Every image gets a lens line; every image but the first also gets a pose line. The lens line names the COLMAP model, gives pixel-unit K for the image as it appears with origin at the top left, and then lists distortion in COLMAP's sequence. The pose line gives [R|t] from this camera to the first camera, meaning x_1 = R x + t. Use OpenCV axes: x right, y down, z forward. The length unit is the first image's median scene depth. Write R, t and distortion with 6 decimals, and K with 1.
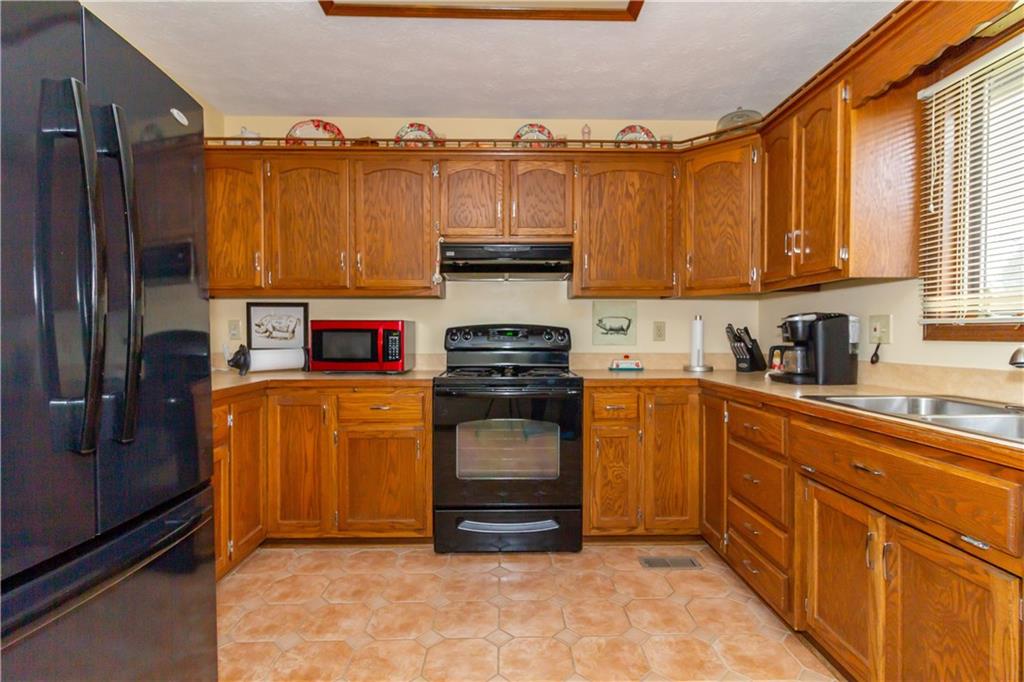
lens RADIAL K [[503.2, 0, 512.0], [0, 503.2, 341.0], [0, 0, 1]] dist [0.002028, 0.000622]
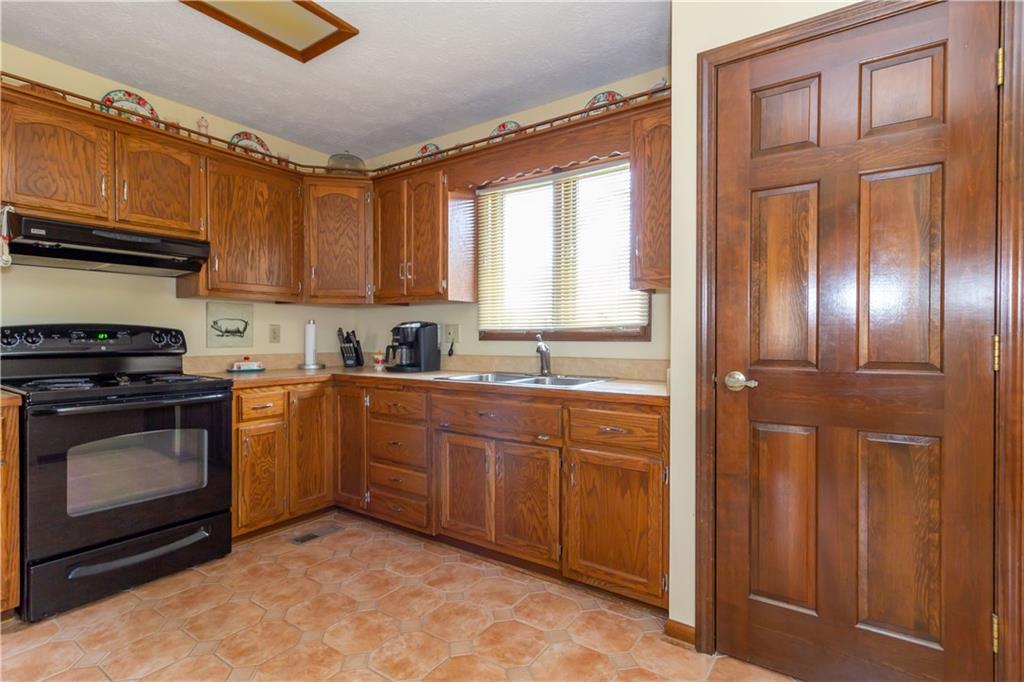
lens RADIAL K [[490.4, 0, 520.3], [0, 490.4, 340.5], [0, 0, 1]] dist [0.006451, 0.000083]
pose [[0.584748, -0.005940, 0.811194, -0.311588], [0.009570, 0.999954, 0.000424, -0.000237], [-0.811159, 0.007515, 0.584778, -0.040001]]
